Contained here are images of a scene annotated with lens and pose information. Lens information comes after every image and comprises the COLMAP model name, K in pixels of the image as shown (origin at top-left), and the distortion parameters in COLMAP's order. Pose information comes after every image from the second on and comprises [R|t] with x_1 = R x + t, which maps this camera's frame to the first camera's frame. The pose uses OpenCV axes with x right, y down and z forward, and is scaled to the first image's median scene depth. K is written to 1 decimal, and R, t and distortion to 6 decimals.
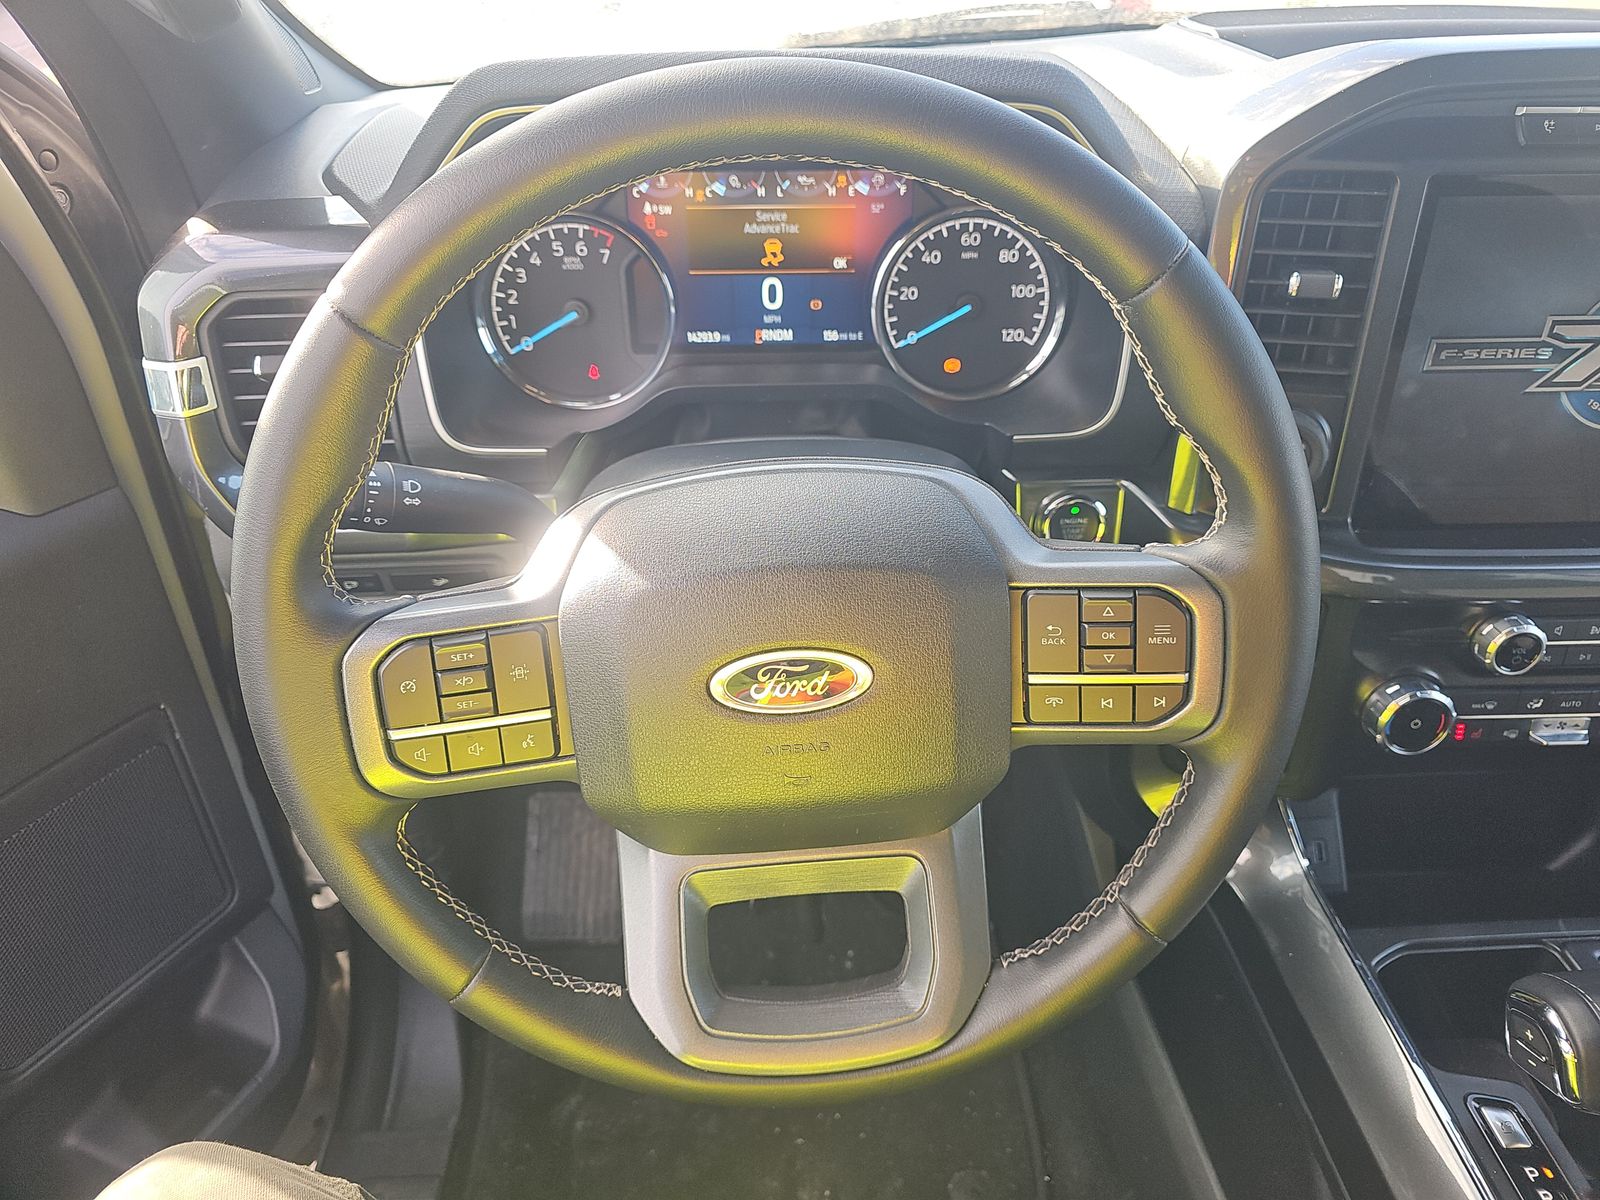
lens RADIAL K [[1097.0, 0, 800.0], [0, 1097.0, 600.0], [0, 0, 1]] dist [0.000276, 0.000484]
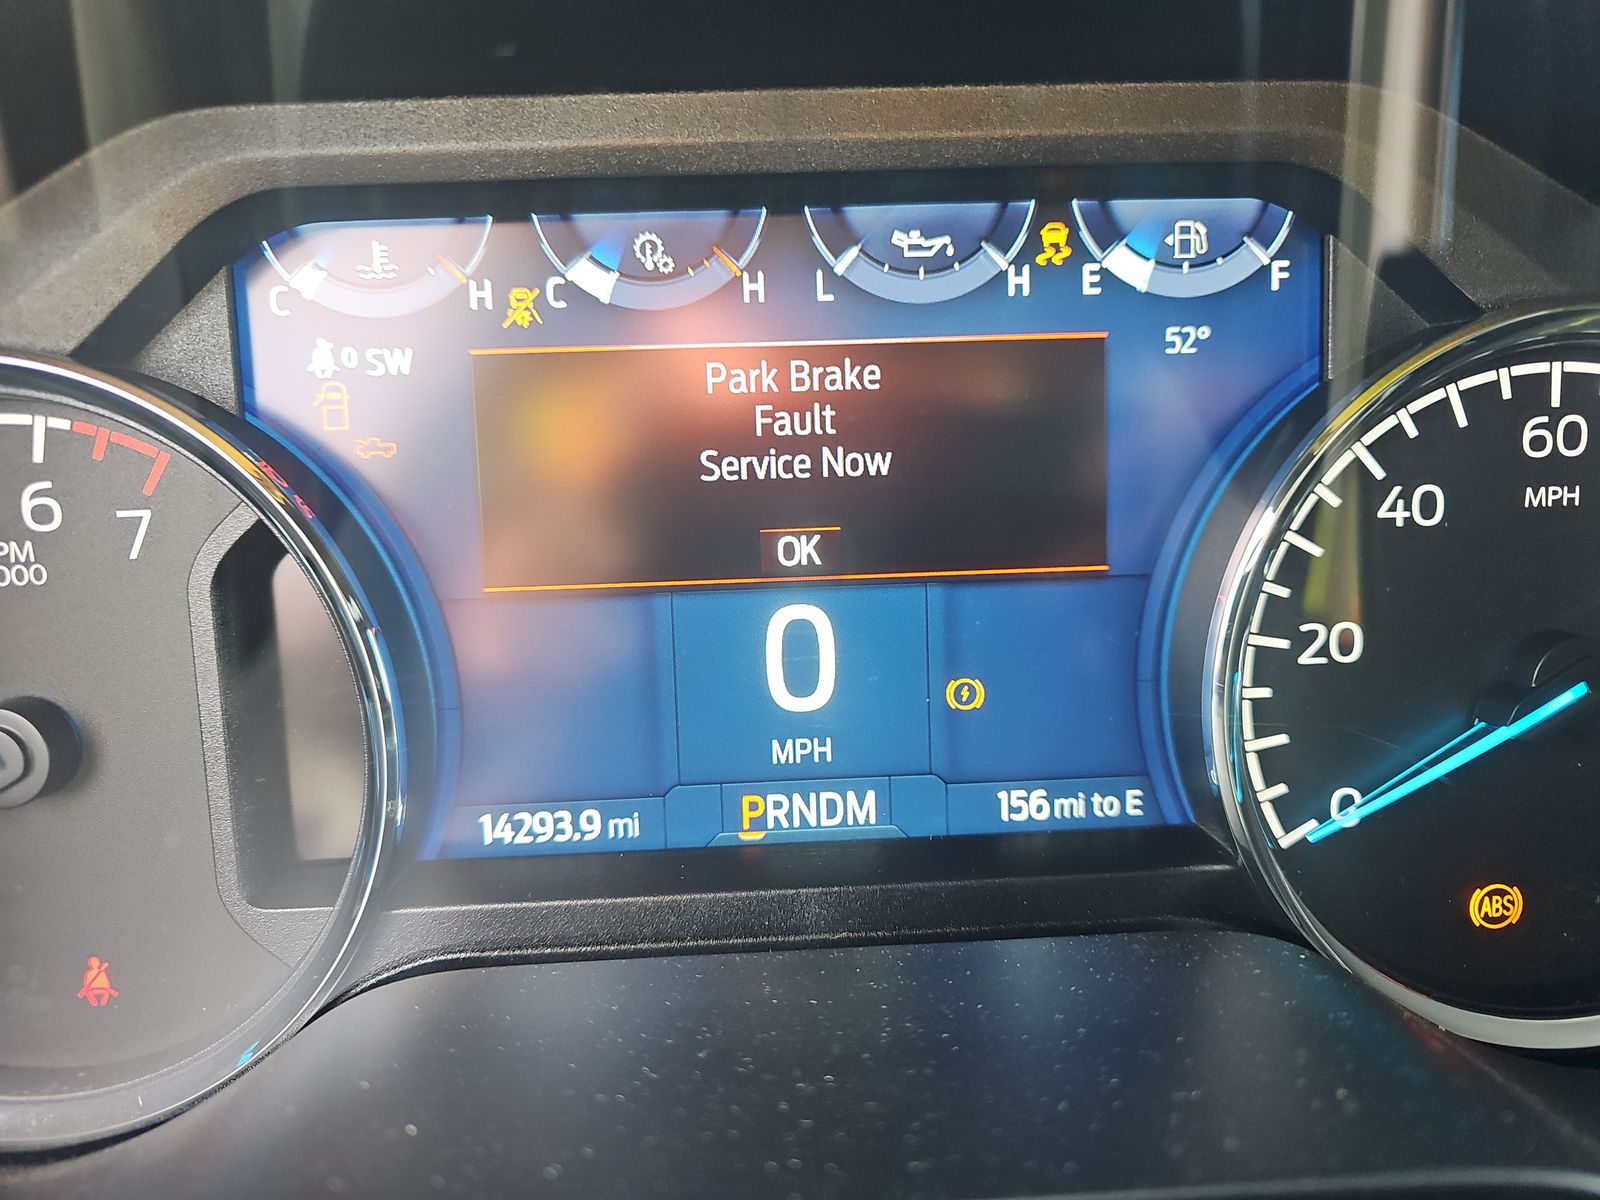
lens RADIAL K [[1036.4, 0, 800.0], [0, 1036.4, 600.0], [0, 0, 1]] dist [0.003057, 0.000130]
pose [[0.999438, -0.027269, 0.019515, -0.030827], [0.032230, 0.941822, -0.334564, -0.215363], [-0.009257, 0.335005, 0.942171, 0.783147]]
